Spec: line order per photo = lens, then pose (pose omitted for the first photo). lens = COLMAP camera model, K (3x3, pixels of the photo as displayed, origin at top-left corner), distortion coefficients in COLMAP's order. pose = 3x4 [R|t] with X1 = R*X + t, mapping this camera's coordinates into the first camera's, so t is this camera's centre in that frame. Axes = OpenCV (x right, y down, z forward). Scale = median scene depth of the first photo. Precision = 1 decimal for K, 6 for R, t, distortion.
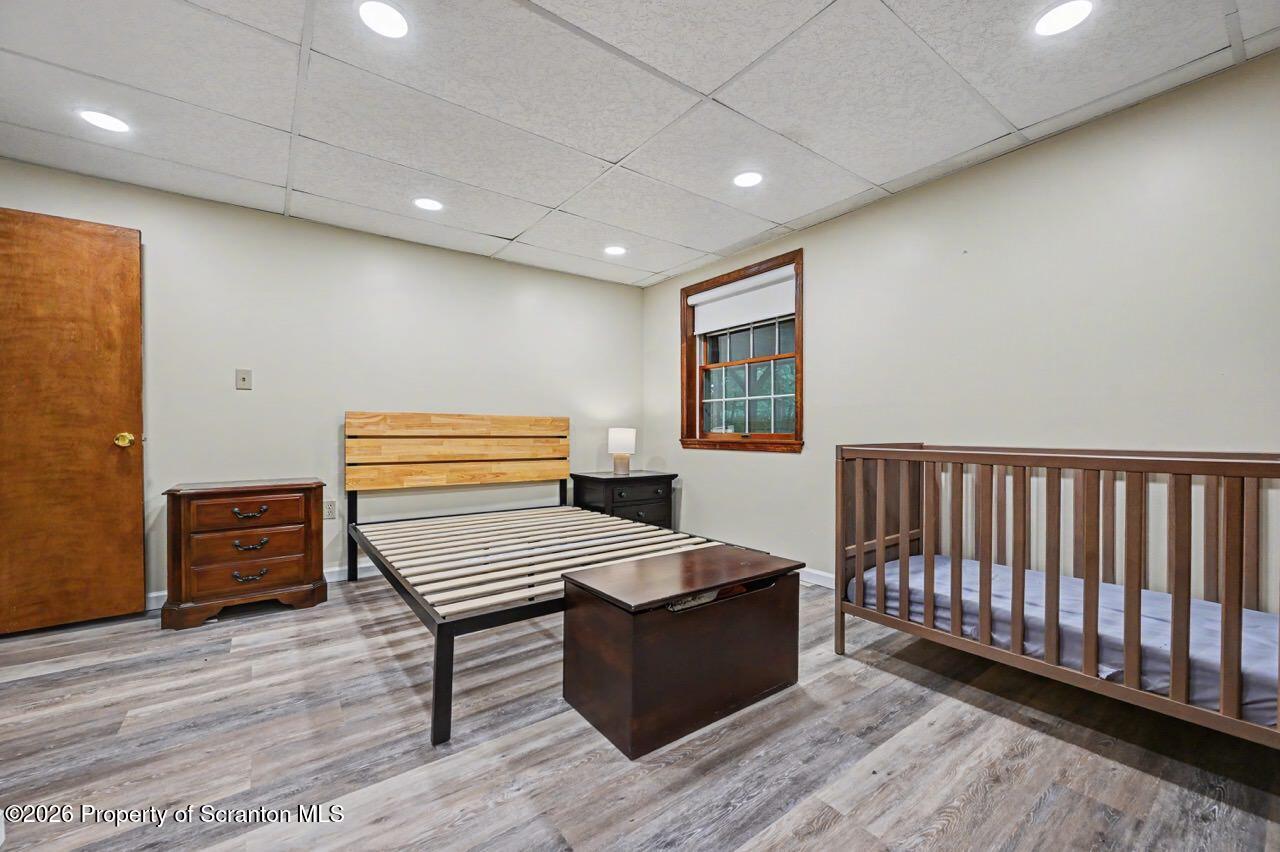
lens RADIAL K [[509.1, 0, 641.5], [0, 509.1, 429.0], [0, 0, 1]] dist [0.001832, 0.000171]
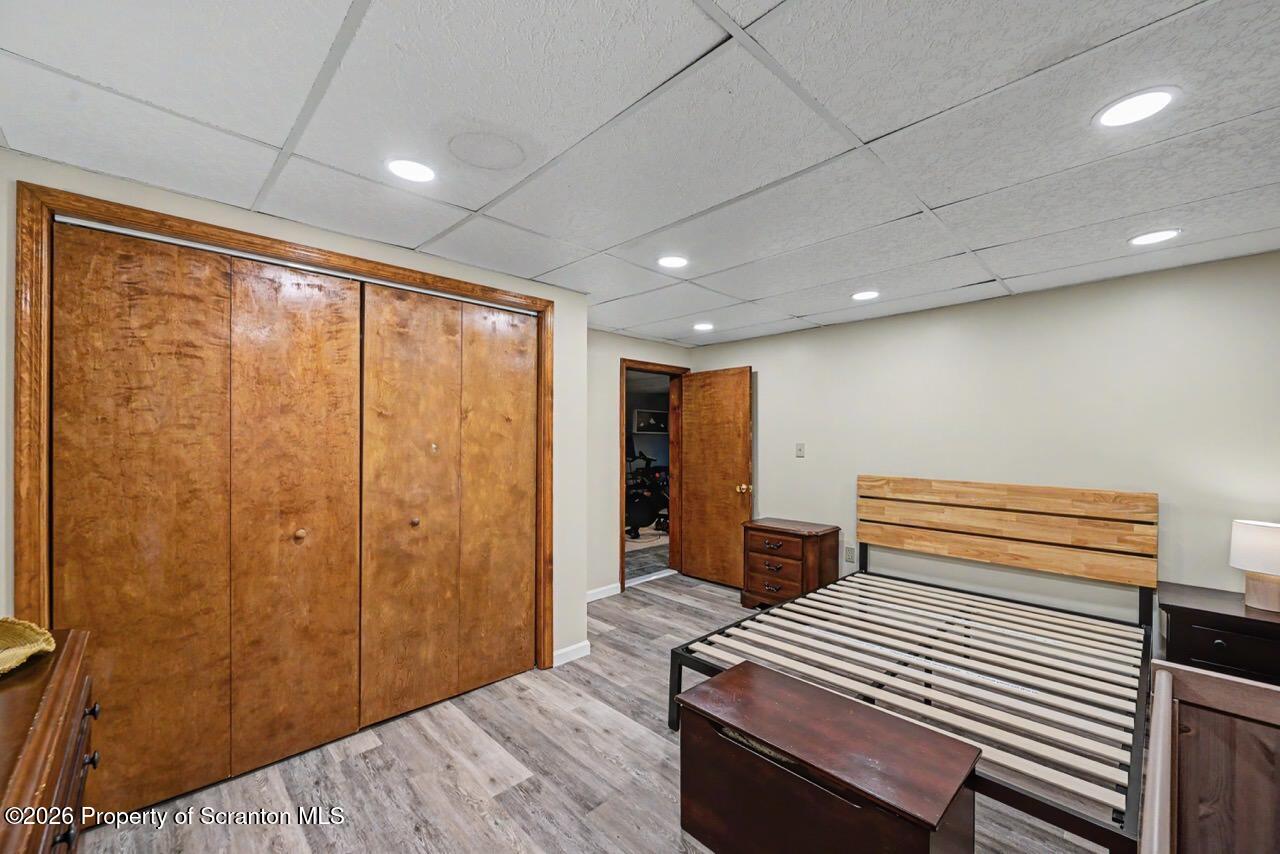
lens RADIAL K [[509.1, 0, 642.2], [0, 509.1, 435.5], [0, 0, 1]] dist [0.001832, 0.000171]
pose [[0.123375, 0.000074, -0.992360, 0.539702], [0.006362, 0.999979, 0.000866, -0.130833], [0.992340, -0.006420, 0.123372, 0.351232]]
